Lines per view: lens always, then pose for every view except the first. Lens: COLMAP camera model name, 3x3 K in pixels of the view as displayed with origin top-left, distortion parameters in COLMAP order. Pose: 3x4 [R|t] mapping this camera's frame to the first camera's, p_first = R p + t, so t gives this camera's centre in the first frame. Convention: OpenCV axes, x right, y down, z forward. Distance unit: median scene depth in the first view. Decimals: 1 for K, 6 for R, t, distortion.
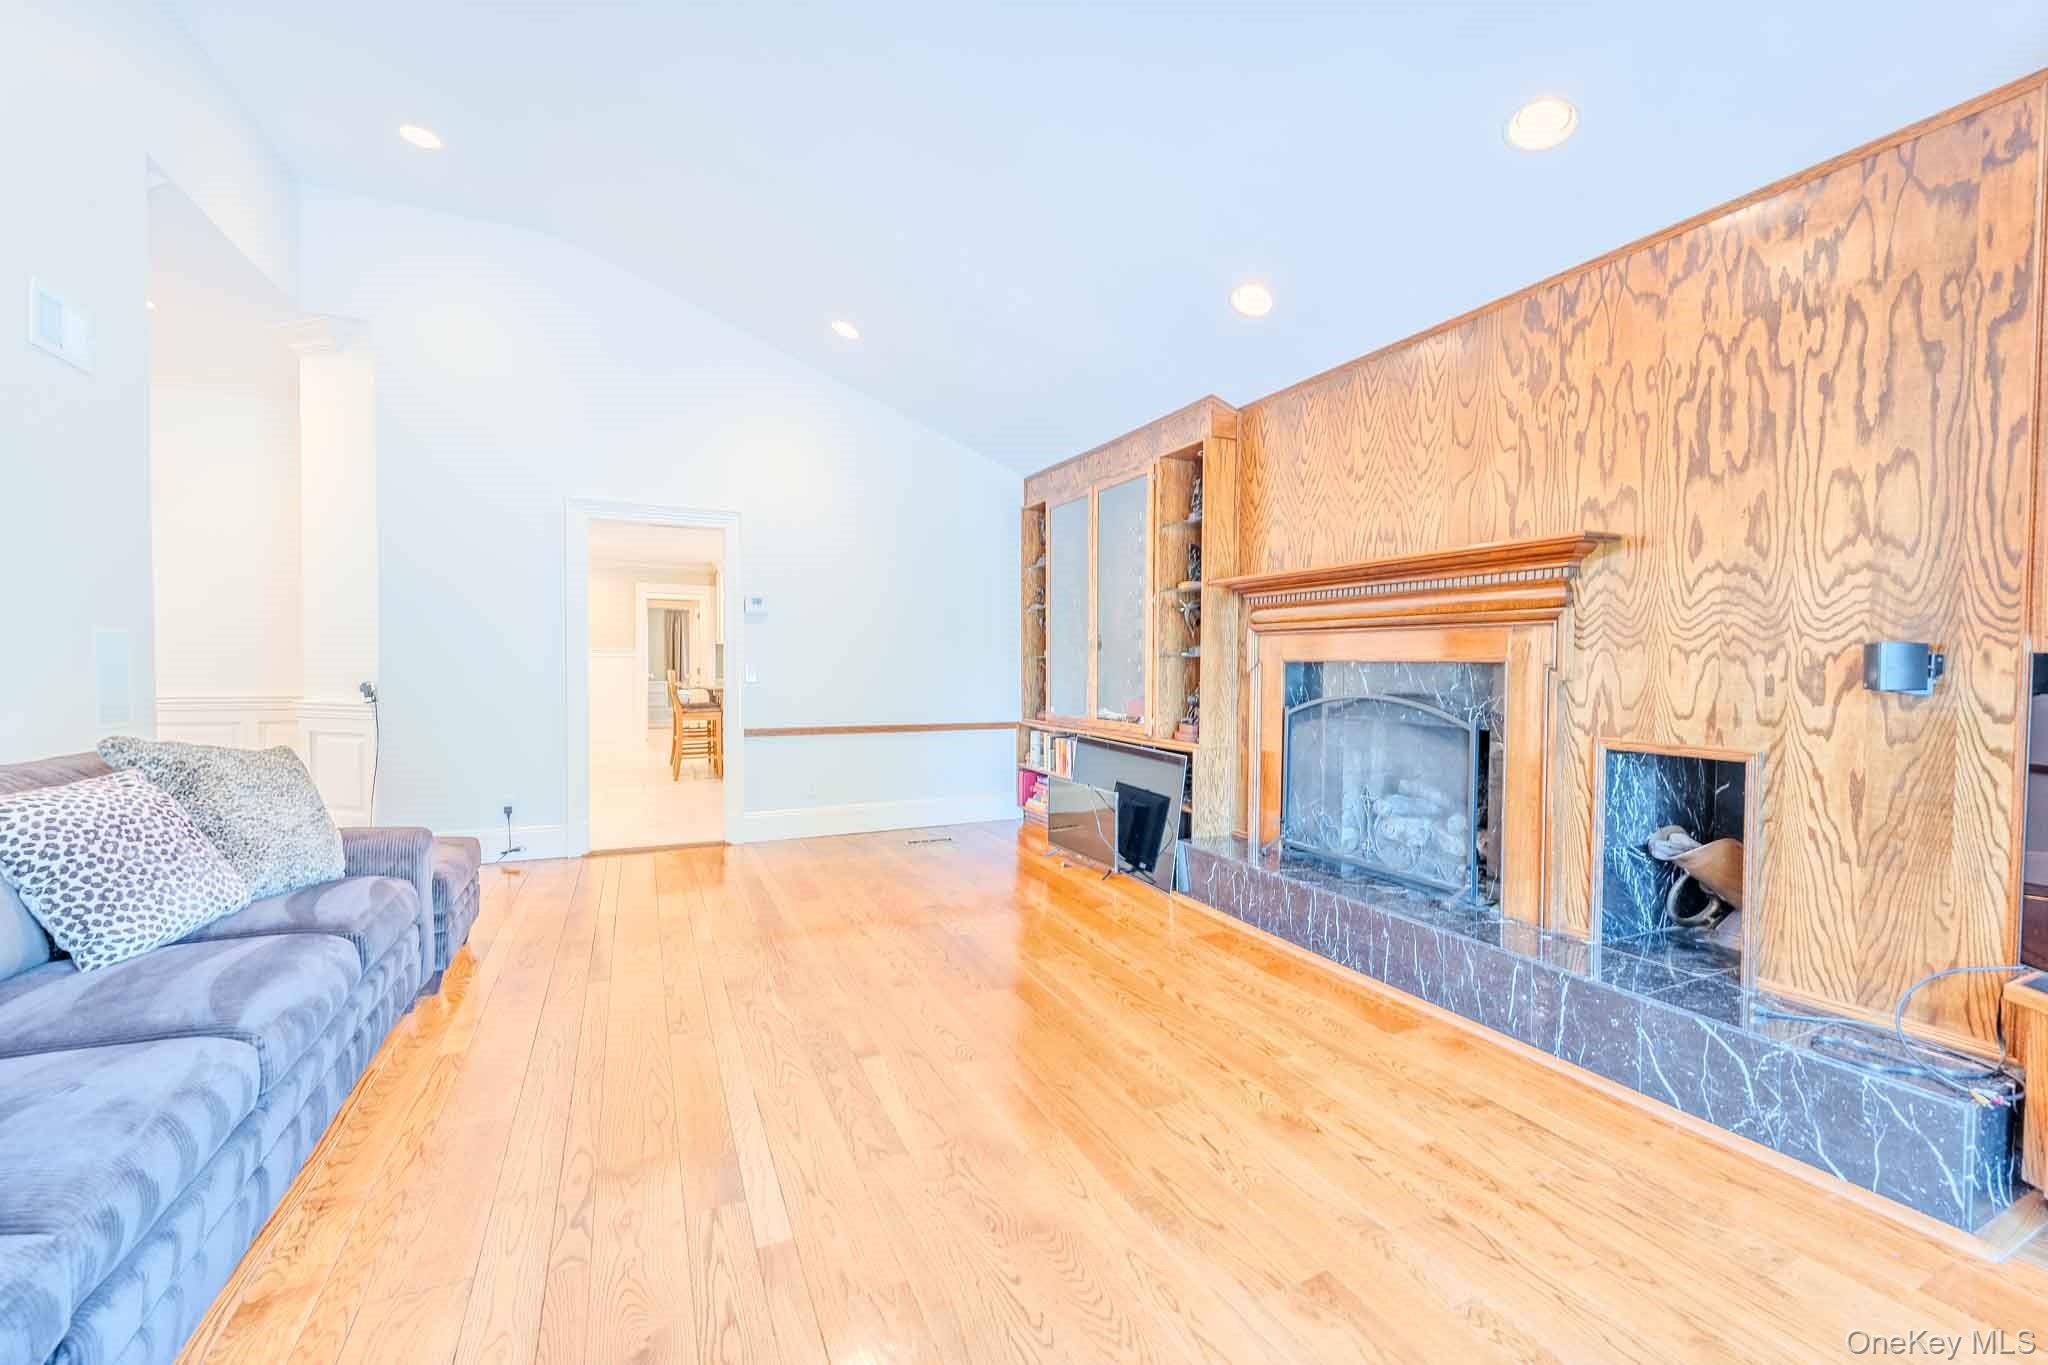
lens RADIAL K [[825.0, 0, 1019.2], [0, 825.0, 676.7], [0, 0, 1]] dist [-0.002443, 0.000036]
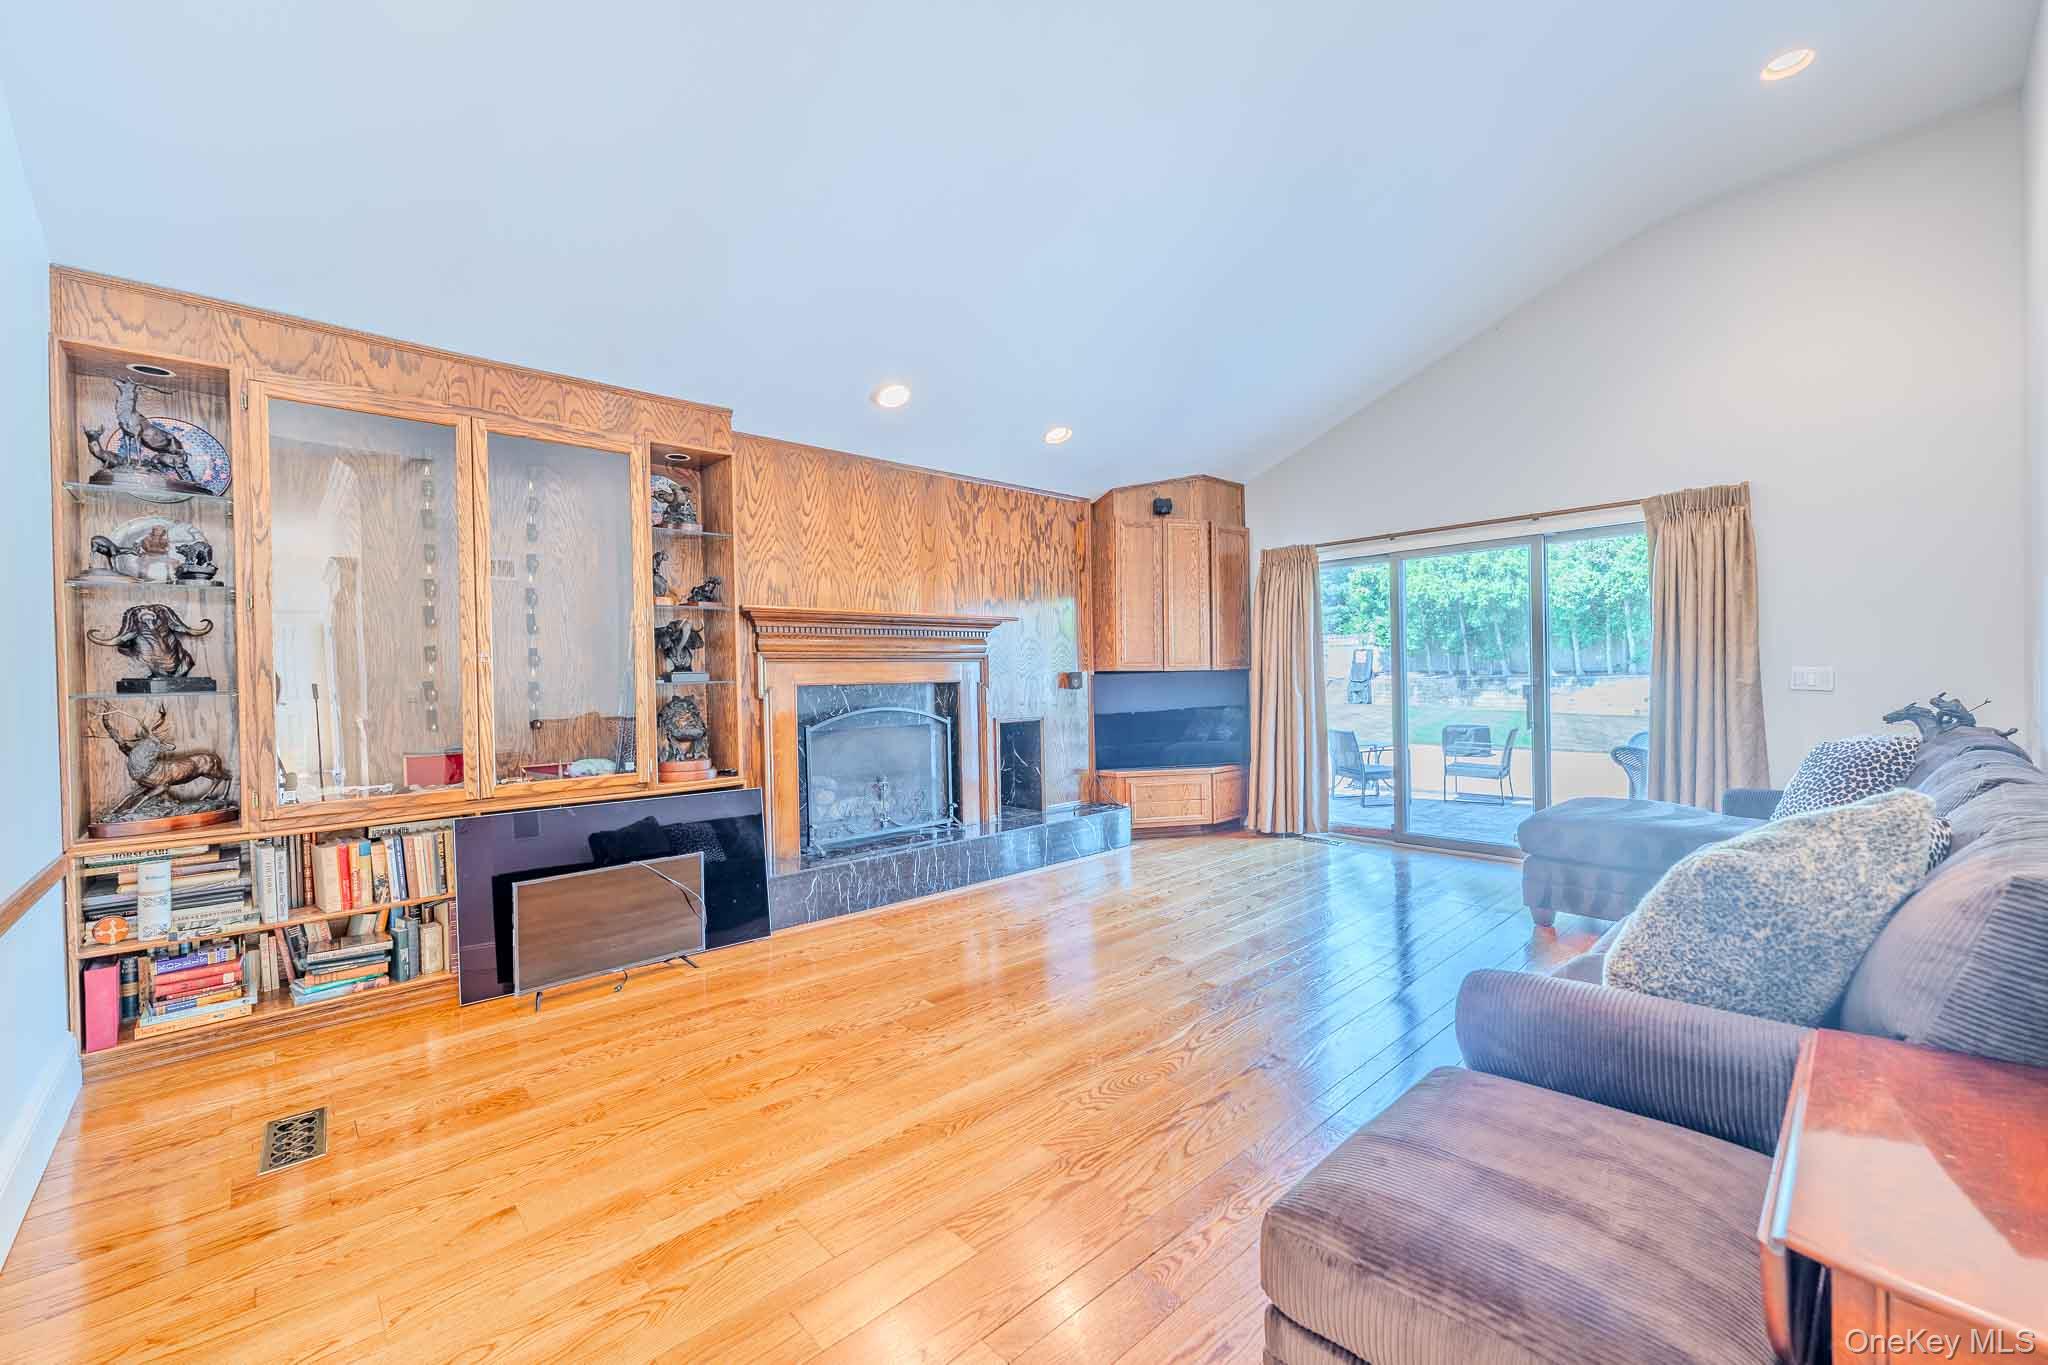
lens RADIAL K [[825.0, 0, 1025.0], [0, 825.0, 689.4], [0, 0, 1]] dist [-0.002443, 0.000036]
pose [[-0.313025, -0.010437, 0.949688, -1.078642], [0.039659, 0.998924, 0.024050, -0.037325], [-0.948917, 0.045192, -0.312274, 1.357740]]
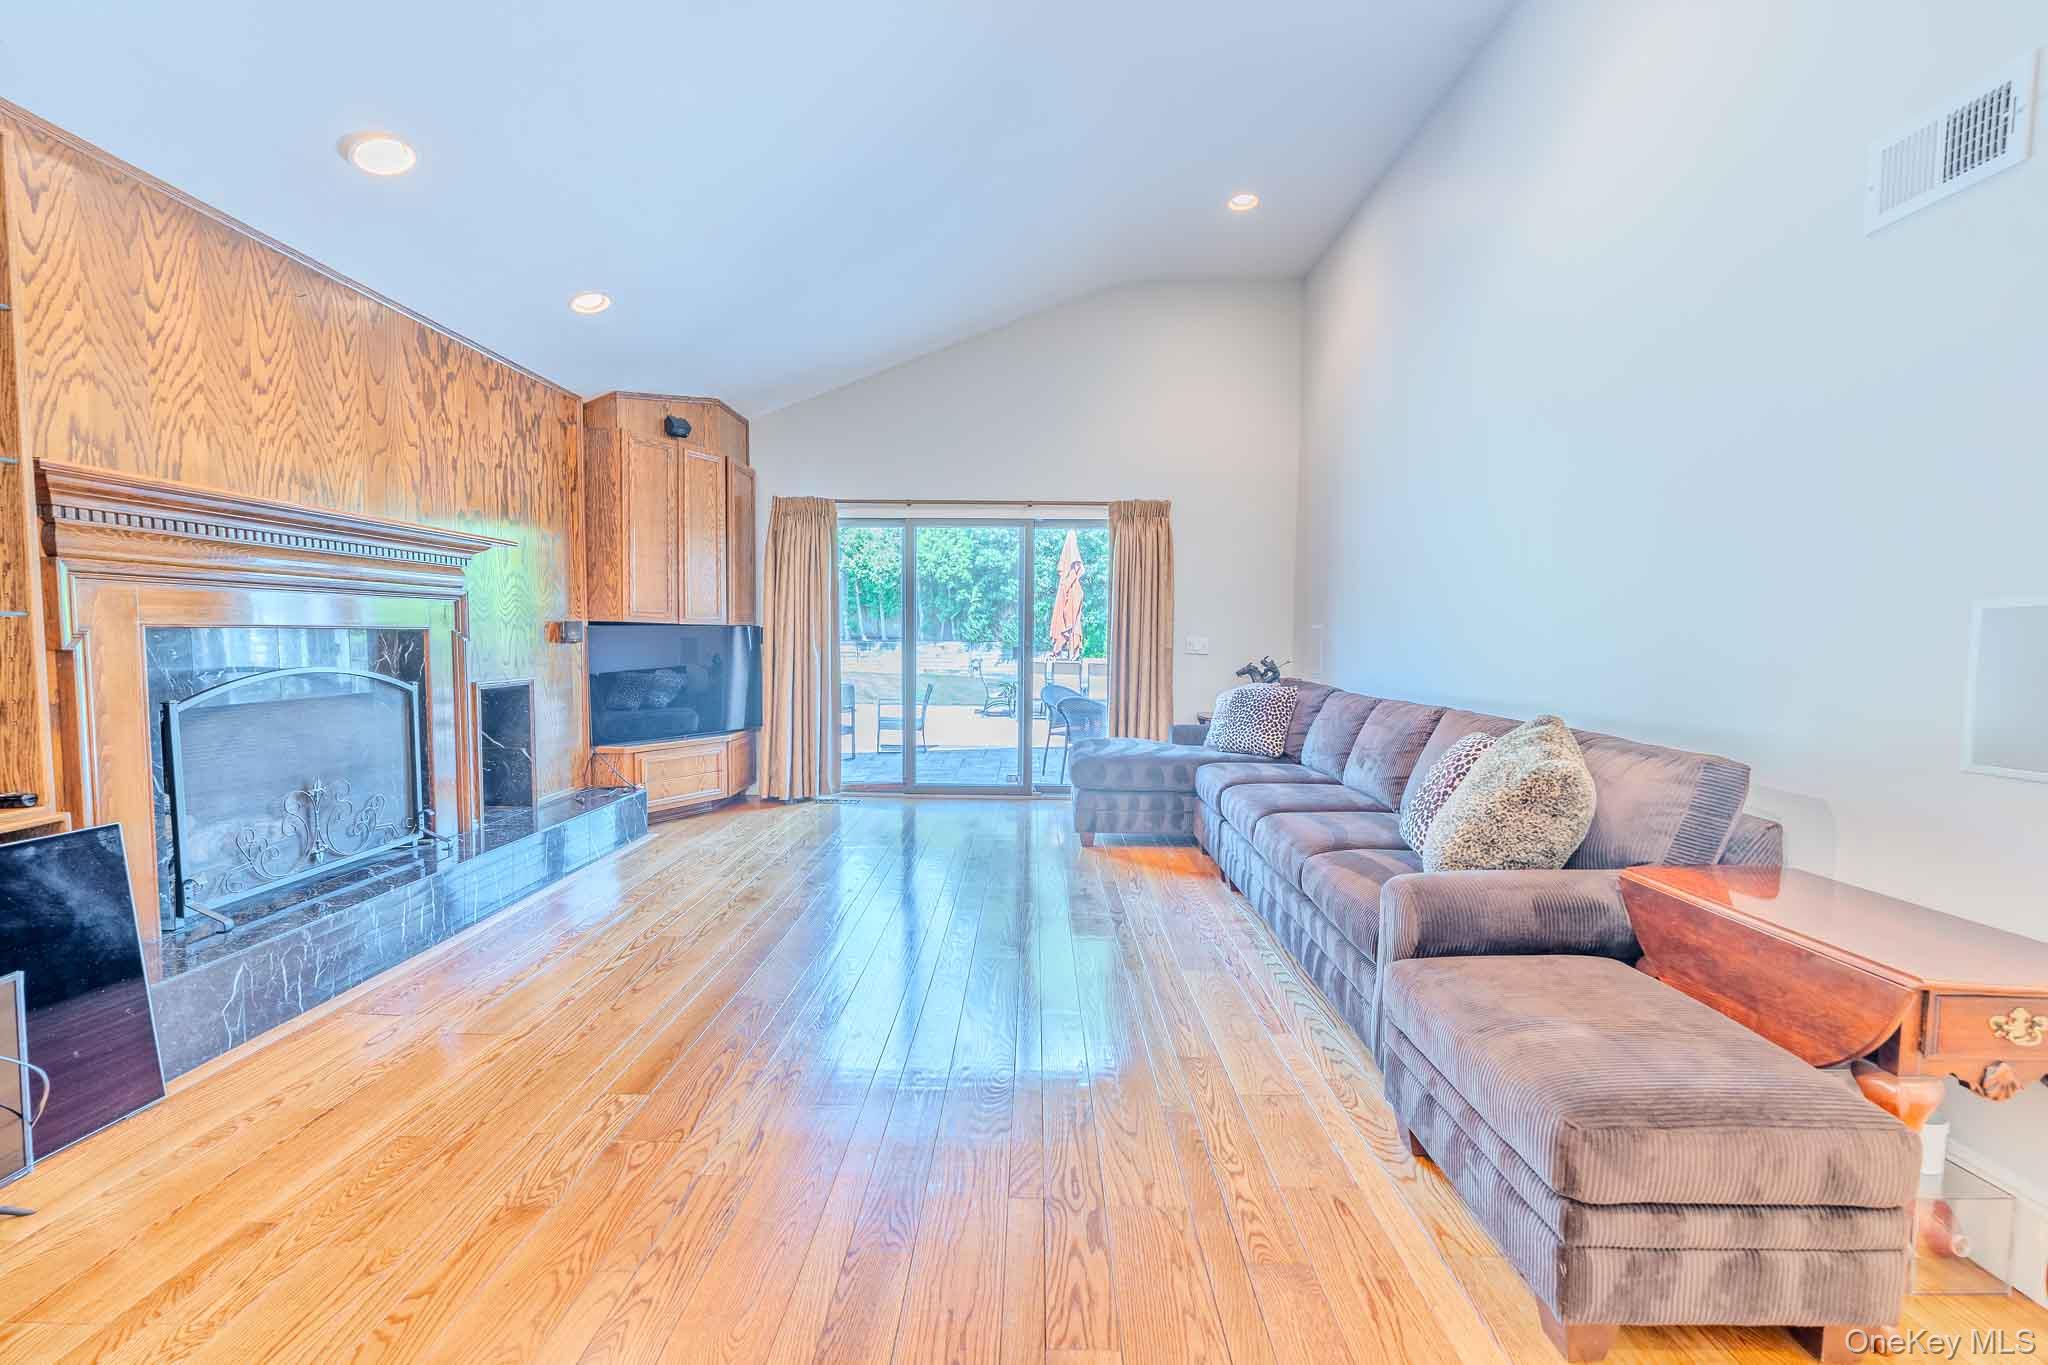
lens RADIAL K [[825.0, 0, 1026.7], [0, 825.0, 685.2], [0, 0, 1]] dist [-0.002443, 0.000036]
pose [[-0.903218, -0.038273, 0.427471, -0.665122], [-0.003733, 0.996679, 0.081348, -0.035581], [-0.429165, 0.071880, -0.900361, 1.629115]]
